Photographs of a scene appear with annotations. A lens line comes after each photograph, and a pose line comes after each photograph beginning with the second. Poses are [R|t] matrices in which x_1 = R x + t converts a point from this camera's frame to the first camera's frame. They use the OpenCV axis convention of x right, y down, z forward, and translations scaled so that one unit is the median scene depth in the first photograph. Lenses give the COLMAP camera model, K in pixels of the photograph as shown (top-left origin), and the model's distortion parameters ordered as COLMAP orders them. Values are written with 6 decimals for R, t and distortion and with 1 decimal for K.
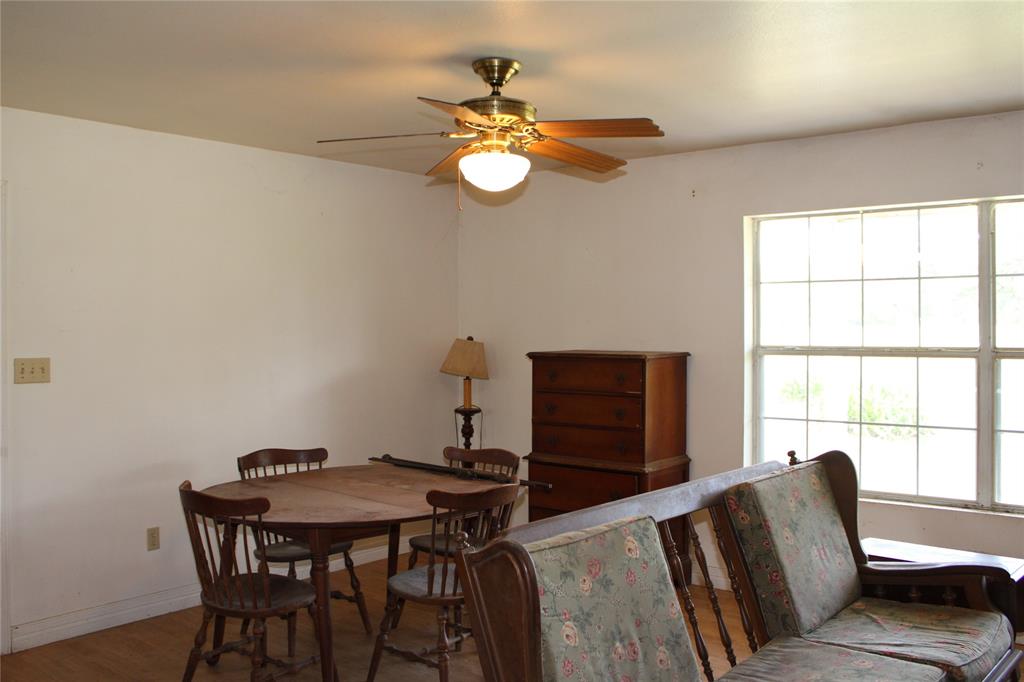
lens RADIAL K [[928.4, 0, 514.6], [0, 928.4, 342.3], [0, 0, 1]] dist [-0.123491, 0.104261]
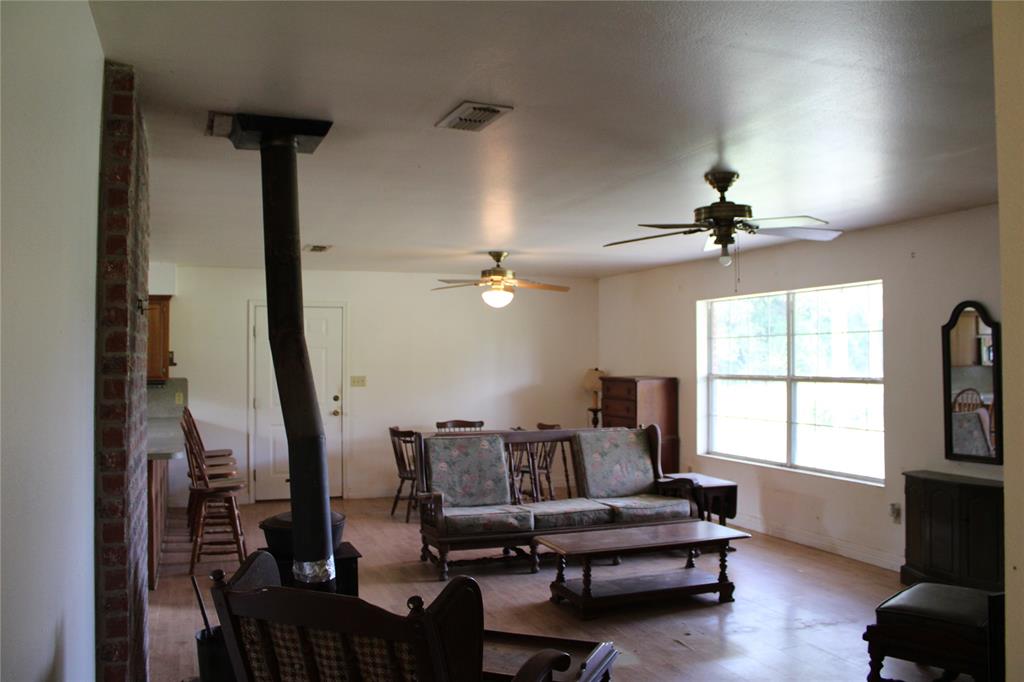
lens RADIAL K [[878.5, 0, 509.6], [0, 878.5, 341.3], [0, 0, 1]] dist [-0.128291, 0.043890]
pose [[0.866956, -0.009609, -0.498292, 0.894613], [-0.007642, 0.999440, -0.032570, -0.001805], [0.498326, 0.032045, 0.866397, -0.744348]]
